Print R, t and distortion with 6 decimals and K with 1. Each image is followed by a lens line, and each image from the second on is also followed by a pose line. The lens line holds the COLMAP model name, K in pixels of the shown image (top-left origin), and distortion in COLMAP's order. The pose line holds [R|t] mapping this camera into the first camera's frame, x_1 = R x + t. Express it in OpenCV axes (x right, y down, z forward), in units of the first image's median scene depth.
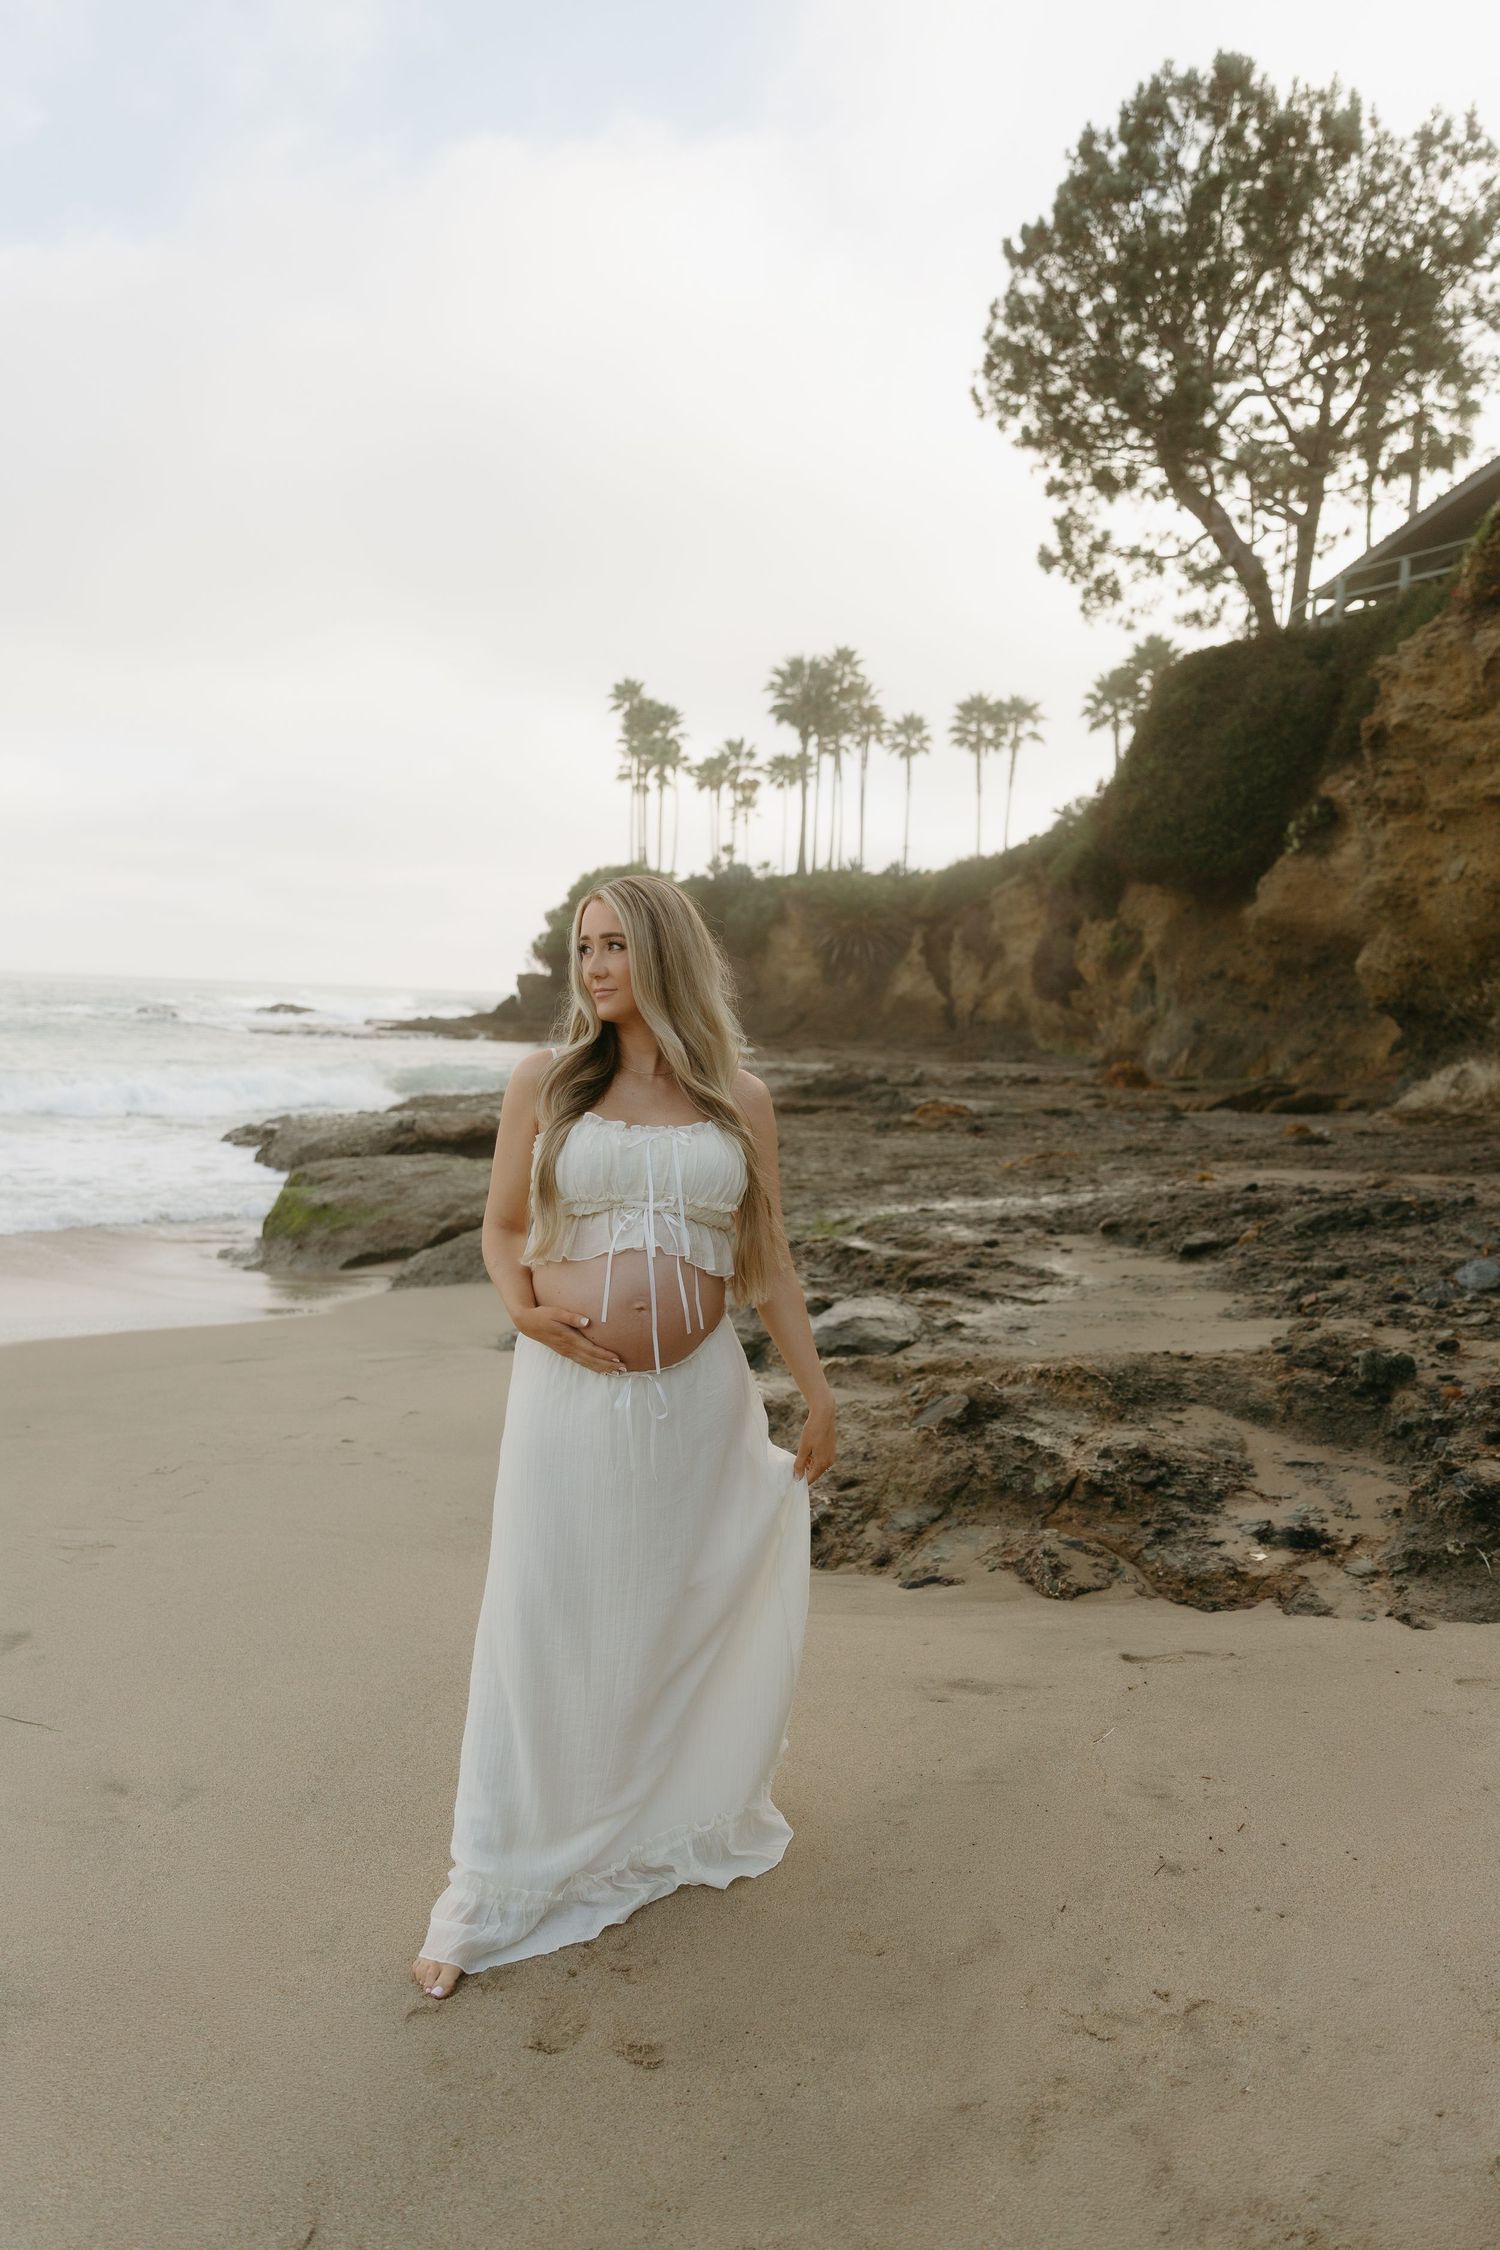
lens RADIAL K [[1606.0, 0, 775.0], [0, 1606.0, 1200.4], [0, 0, 1]] dist [0.005081, -0.000253]
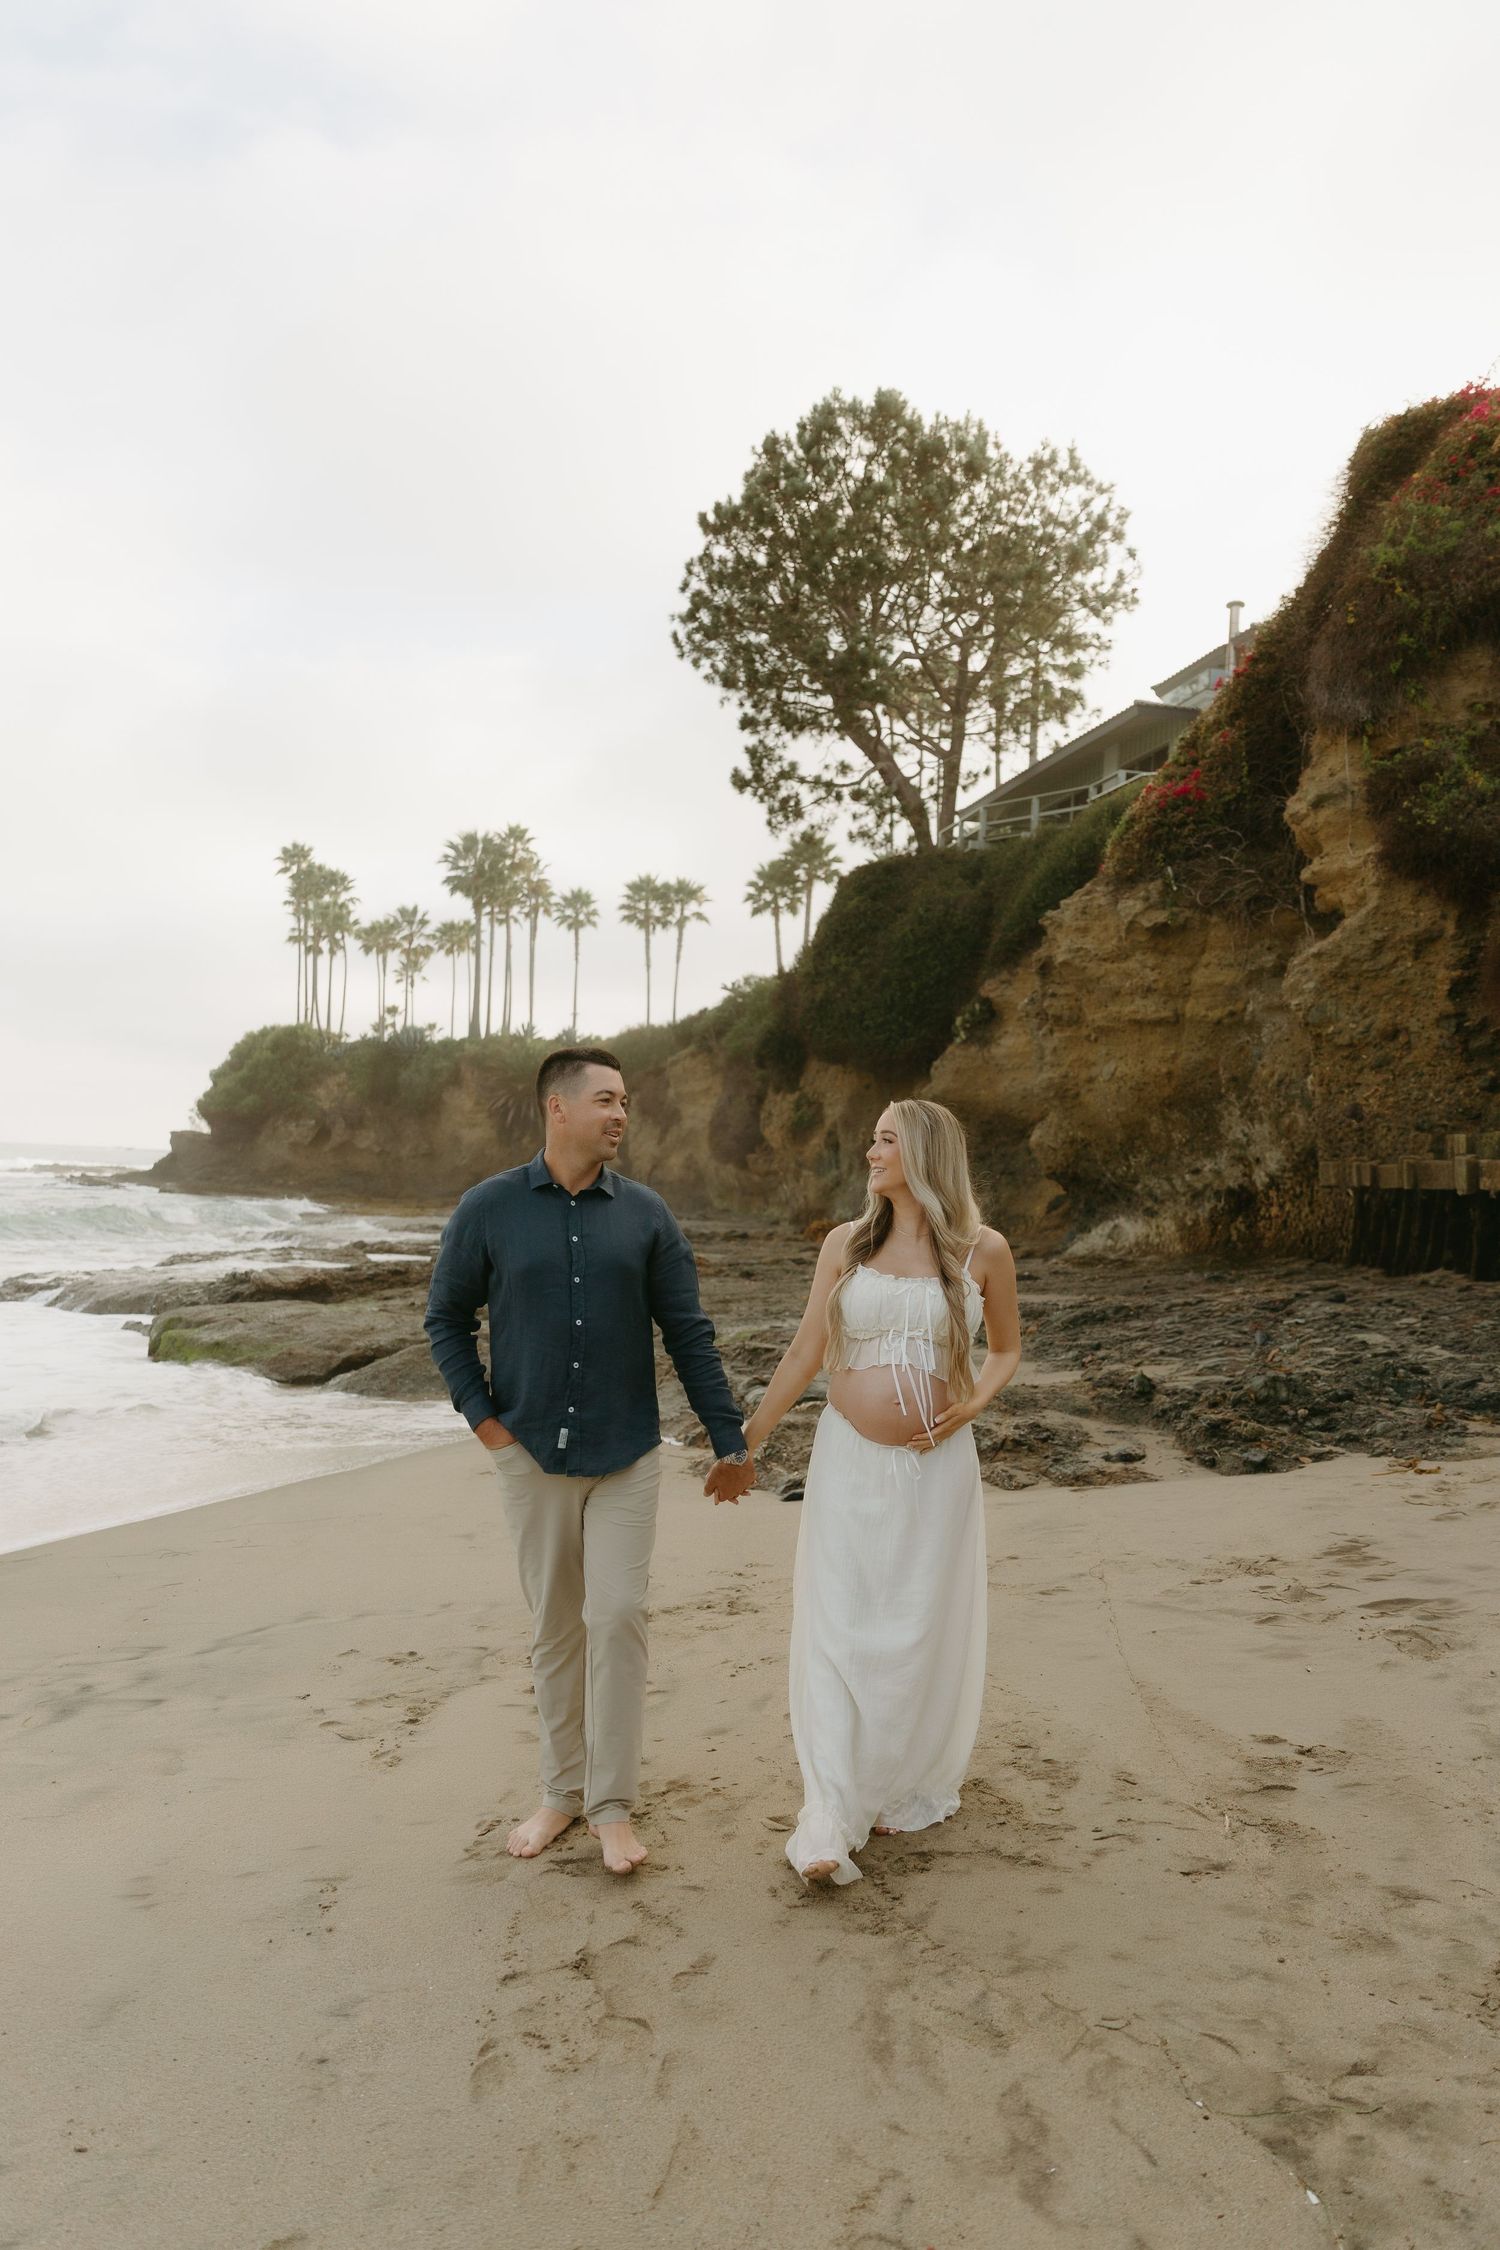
lens RADIAL K [[1606.0, 0, 775.0], [0, 1606.0, 1200.4], [0, 0, 1]] dist [0.005081, -0.000253]
pose [[0.976689, 0.000245, 0.214660, -0.051284], [0.020867, 0.995155, -0.096081, 0.007657], [-0.213644, 0.098321, 0.971951, -0.084841]]
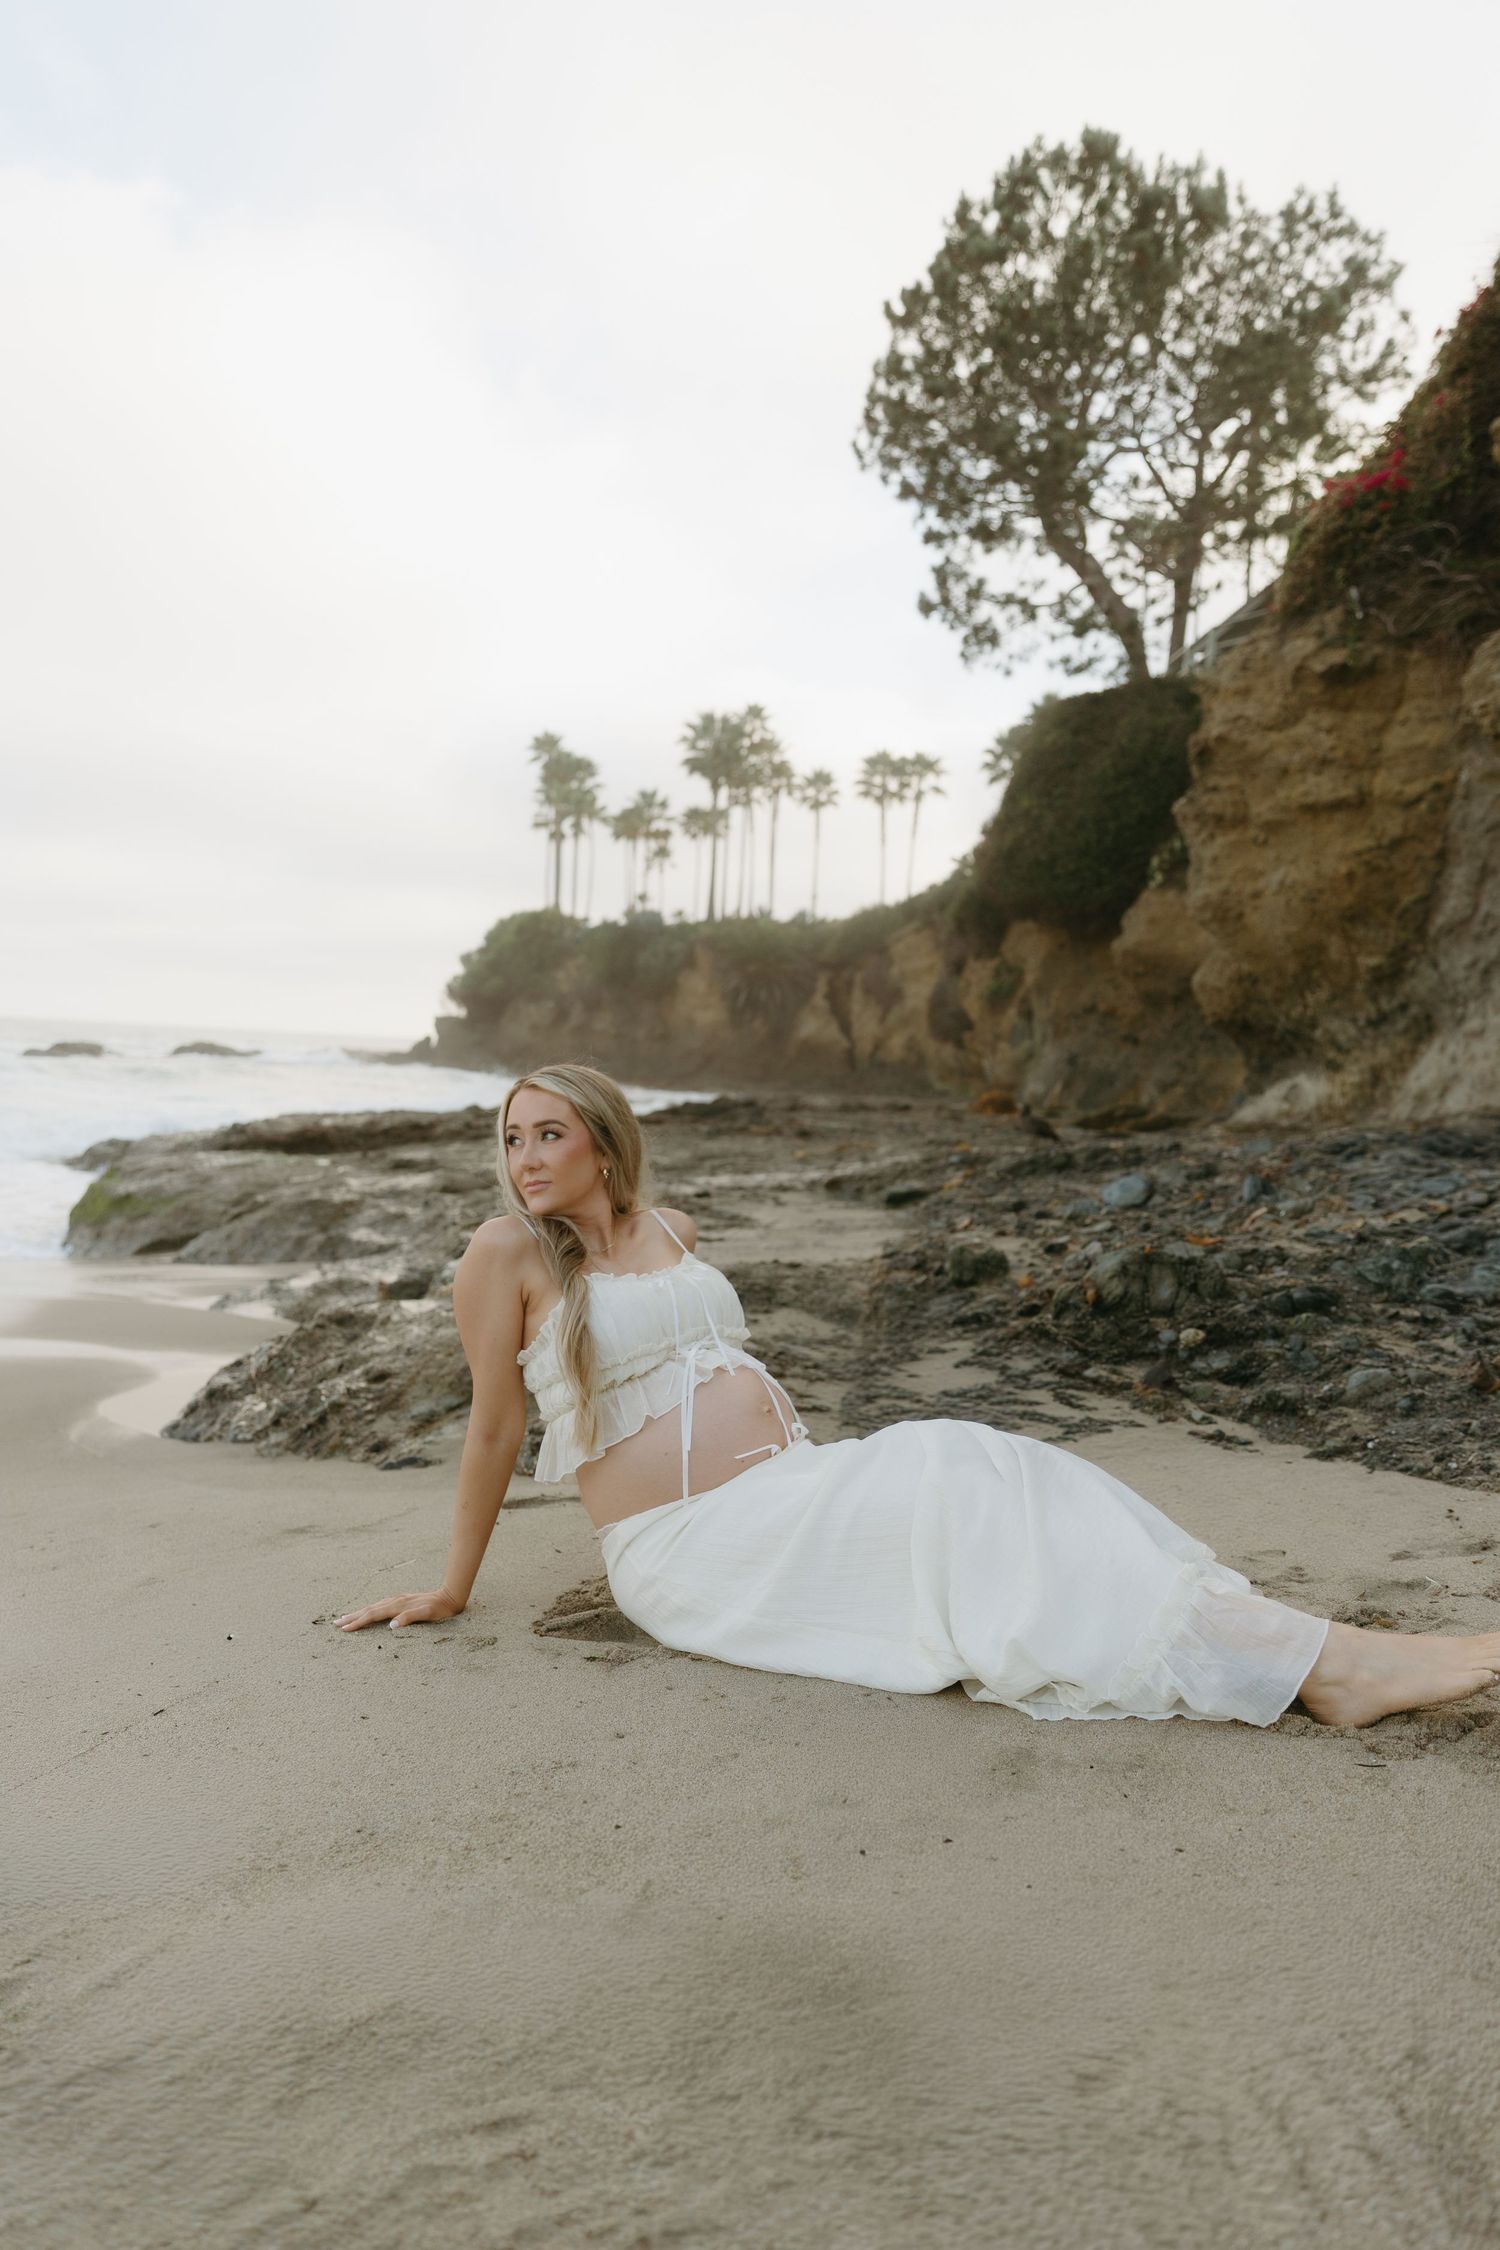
lens RADIAL K [[1574.8, 0, 709.2], [0, 1574.8, 1178.6], [0, 0, 1]] dist [-0.000370, 0.000178]
pose [[0.999901, 0.011152, 0.008540, 0.025995], [-0.010782, 0.999050, -0.042225, 0.011341], [-0.009003, 0.042129, 0.999072, 0.010151]]
